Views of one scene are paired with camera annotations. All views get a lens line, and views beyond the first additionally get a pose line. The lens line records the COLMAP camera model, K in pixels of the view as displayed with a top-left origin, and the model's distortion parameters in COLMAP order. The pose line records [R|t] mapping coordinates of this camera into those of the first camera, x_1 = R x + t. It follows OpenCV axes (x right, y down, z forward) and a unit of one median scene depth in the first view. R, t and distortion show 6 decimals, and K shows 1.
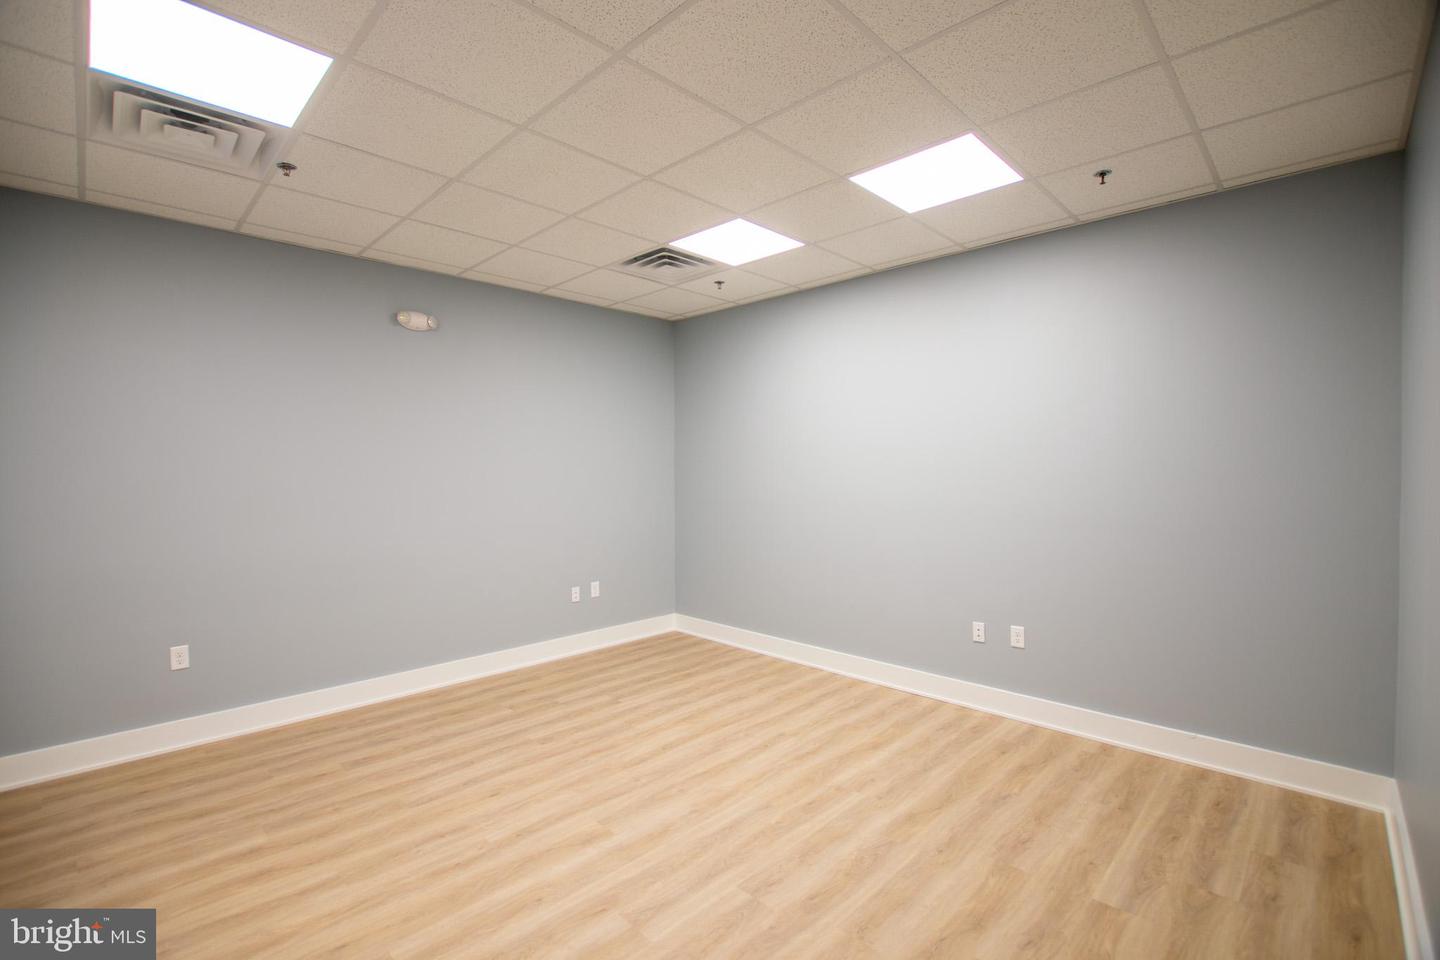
lens RADIAL K [[639.0, 0, 716.6], [0, 639.0, 476.3], [0, 0, 1]] dist [-0.022427, -0.000744]
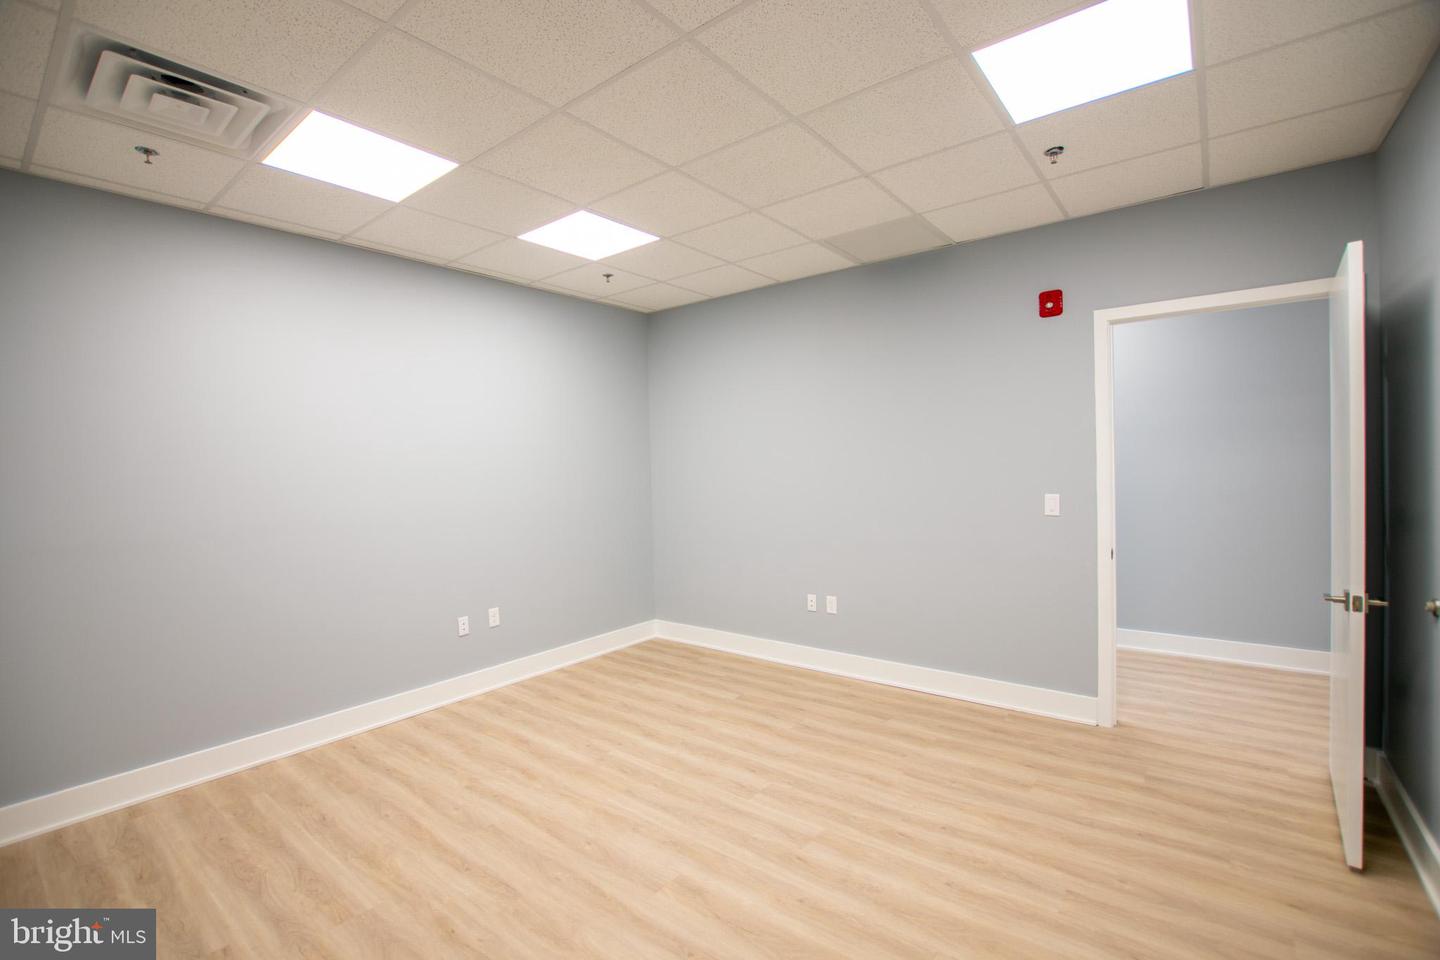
lens RADIAL K [[628.2, 0, 720.0], [0, 628.2, 480.0], [0, 0, 1]] dist [-0.021127, -0.000038]
pose [[-0.104663, -0.014710, 0.994399, -0.871776], [0.039137, 0.999055, 0.018898, -0.007063], [-0.993737, 0.040895, -0.103988, 0.854139]]
